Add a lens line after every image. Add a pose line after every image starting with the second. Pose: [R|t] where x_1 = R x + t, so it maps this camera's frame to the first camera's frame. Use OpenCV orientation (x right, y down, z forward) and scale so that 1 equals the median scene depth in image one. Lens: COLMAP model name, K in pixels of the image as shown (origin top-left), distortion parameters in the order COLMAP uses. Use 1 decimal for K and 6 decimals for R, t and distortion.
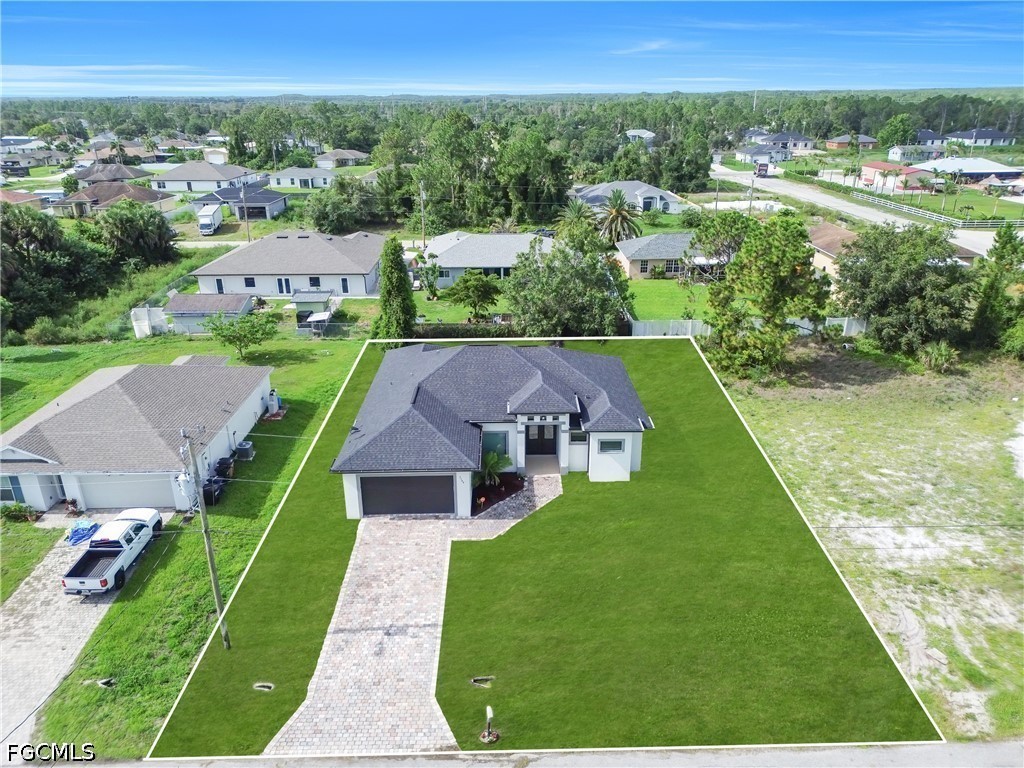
lens RADIAL K [[717.1, 0, 509.7], [0, 717.1, 386.4], [0, 0, 1]] dist [0.066505, -0.068626]
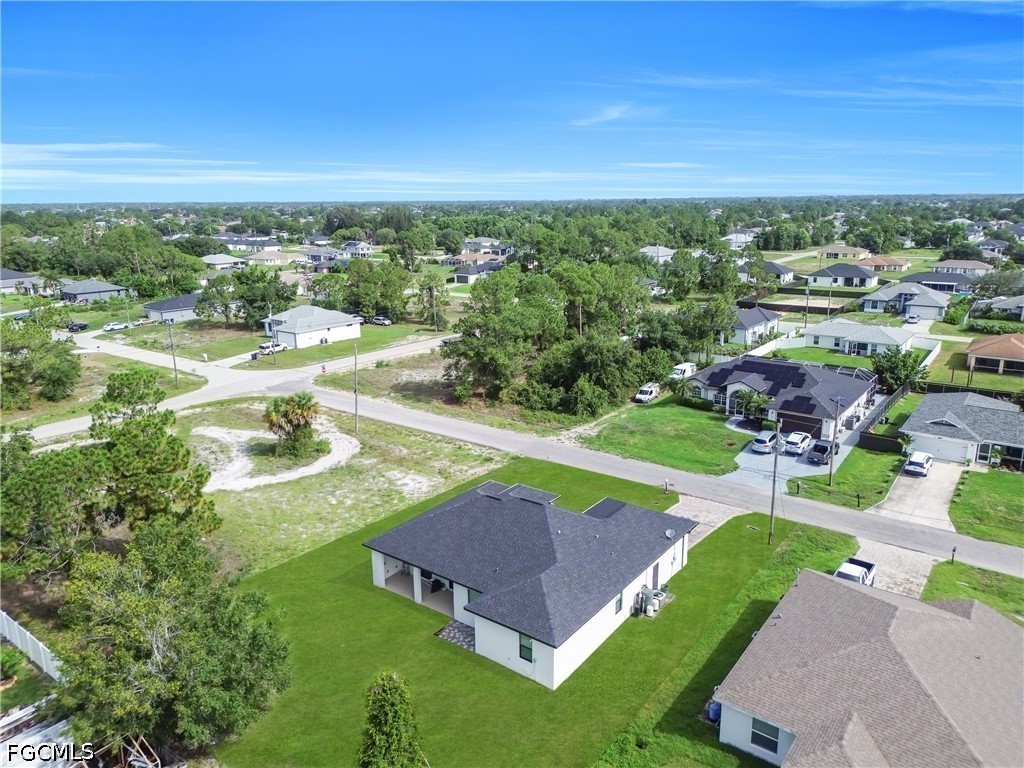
lens RADIAL K [[717.1, 0, 509.7], [0, 717.1, 386.4], [0, 0, 1]] dist [0.066505, -0.068626]
pose [[-0.788531, -0.139074, 0.599064, -0.559456], [0.248523, 0.818958, 0.517246, -0.673244], [-0.562544, 0.556746, -0.611211, 1.384892]]
